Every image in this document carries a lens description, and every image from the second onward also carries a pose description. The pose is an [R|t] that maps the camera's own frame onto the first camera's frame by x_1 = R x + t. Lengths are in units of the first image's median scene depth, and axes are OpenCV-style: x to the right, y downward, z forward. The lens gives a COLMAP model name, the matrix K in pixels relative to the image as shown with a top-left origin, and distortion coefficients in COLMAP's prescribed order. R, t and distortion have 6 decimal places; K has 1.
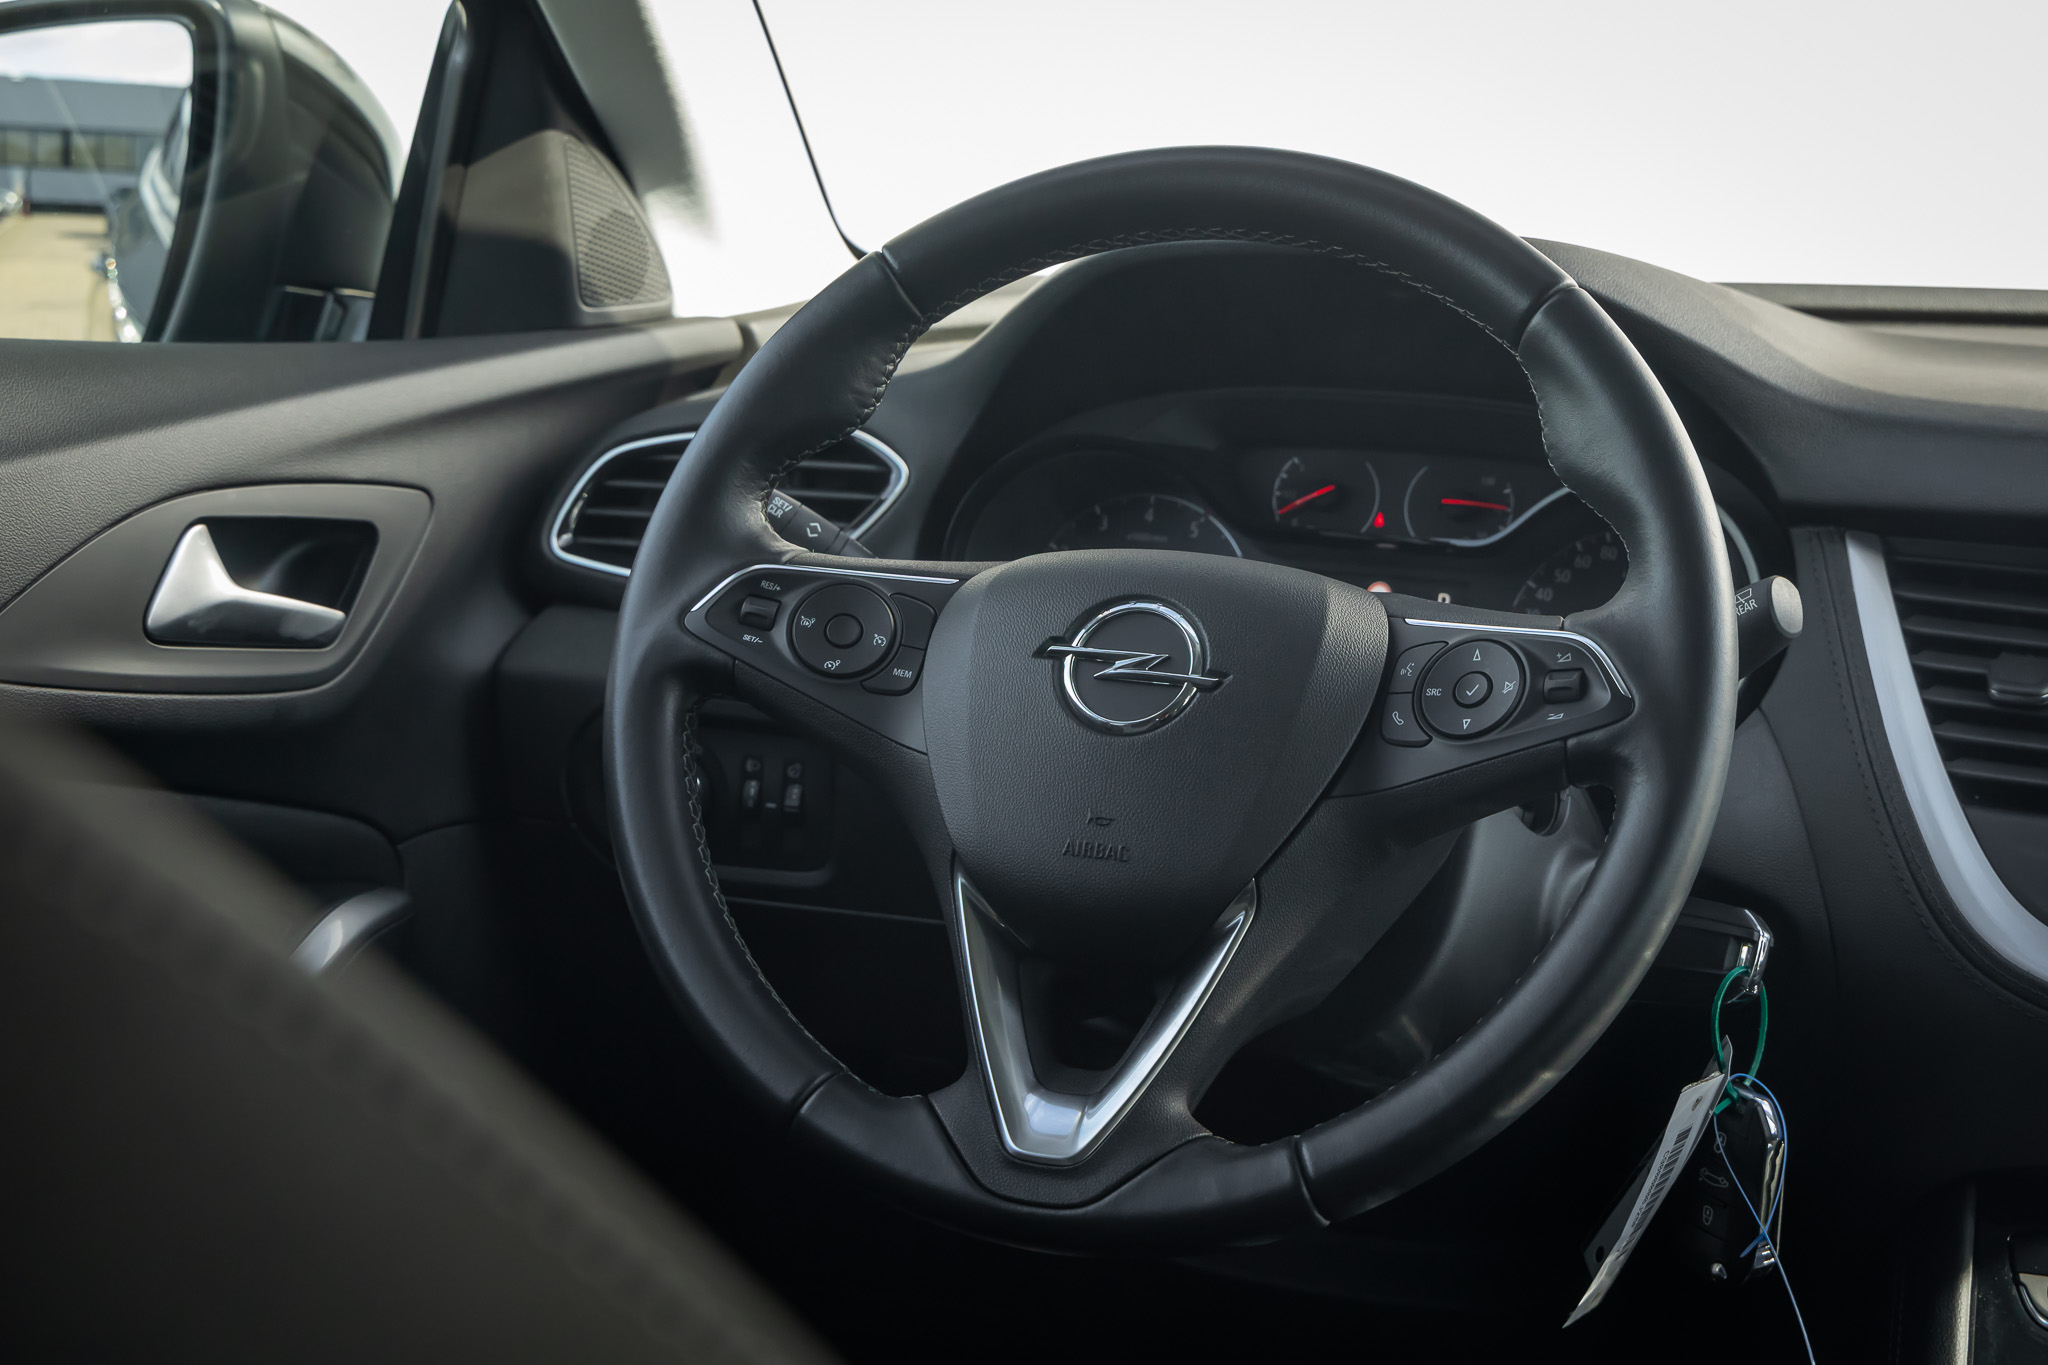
lens RADIAL K [[3336.4, 0, 1022.8], [0, 3336.4, 650.8], [0, 0, 1]] dist [0.016525, -0.073194]
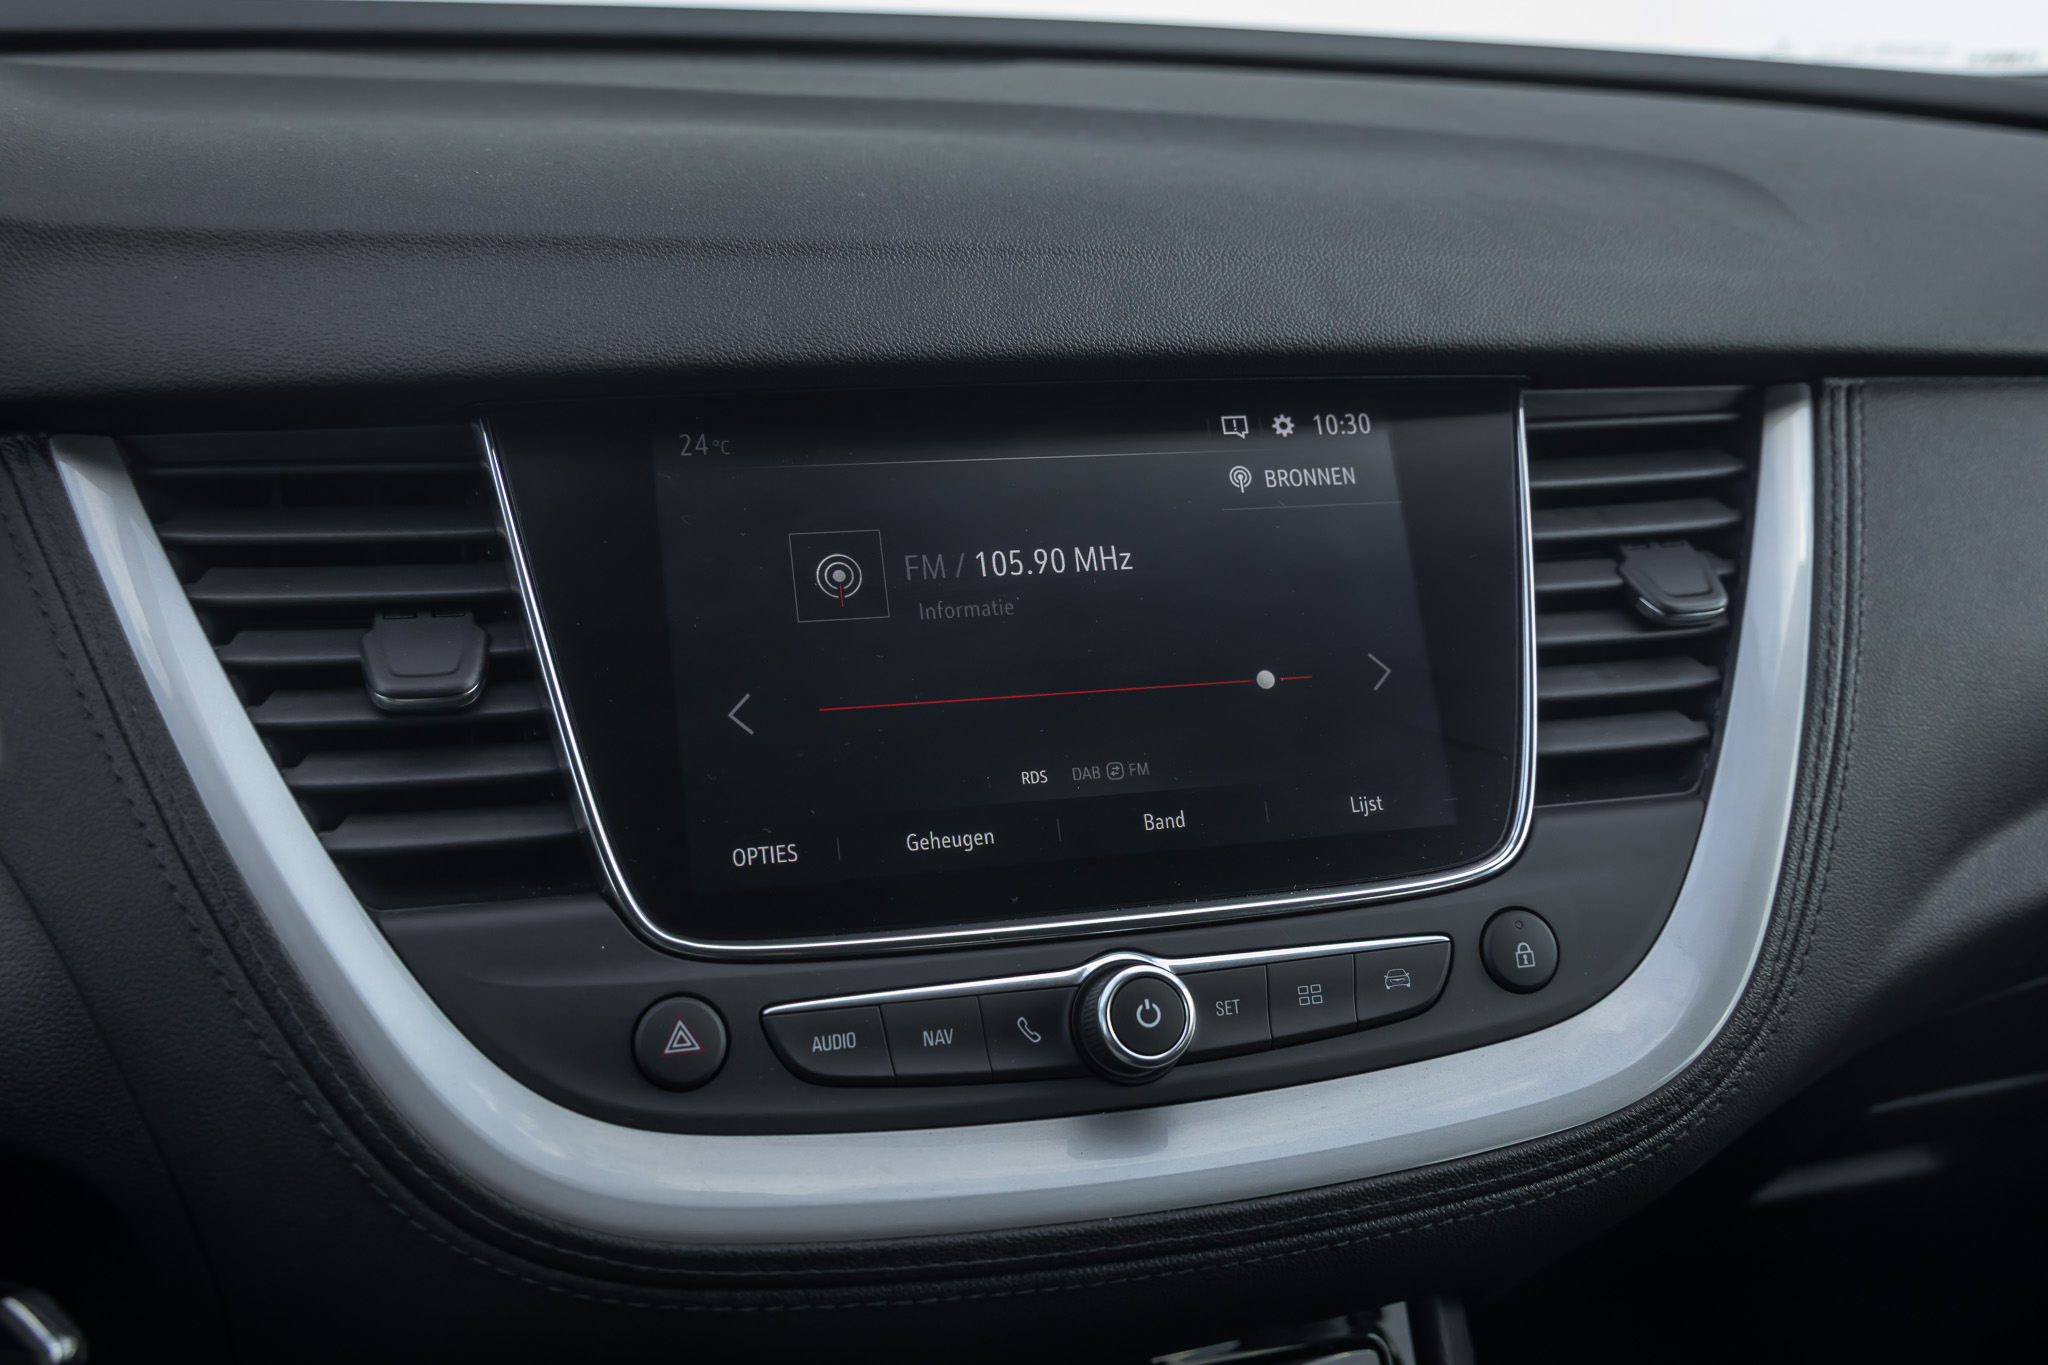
lens RADIAL K [[2094.5, 0, 1019.9], [0, 2094.5, 674.0], [0, 0, 1]] dist [-0.011152, -0.017079]
pose [[0.765122, -0.218663, 0.605619, 0.154251], [0.103579, 0.970119, 0.219409, -0.058432], [-0.635500, -0.105145, 0.764908, 0.640733]]
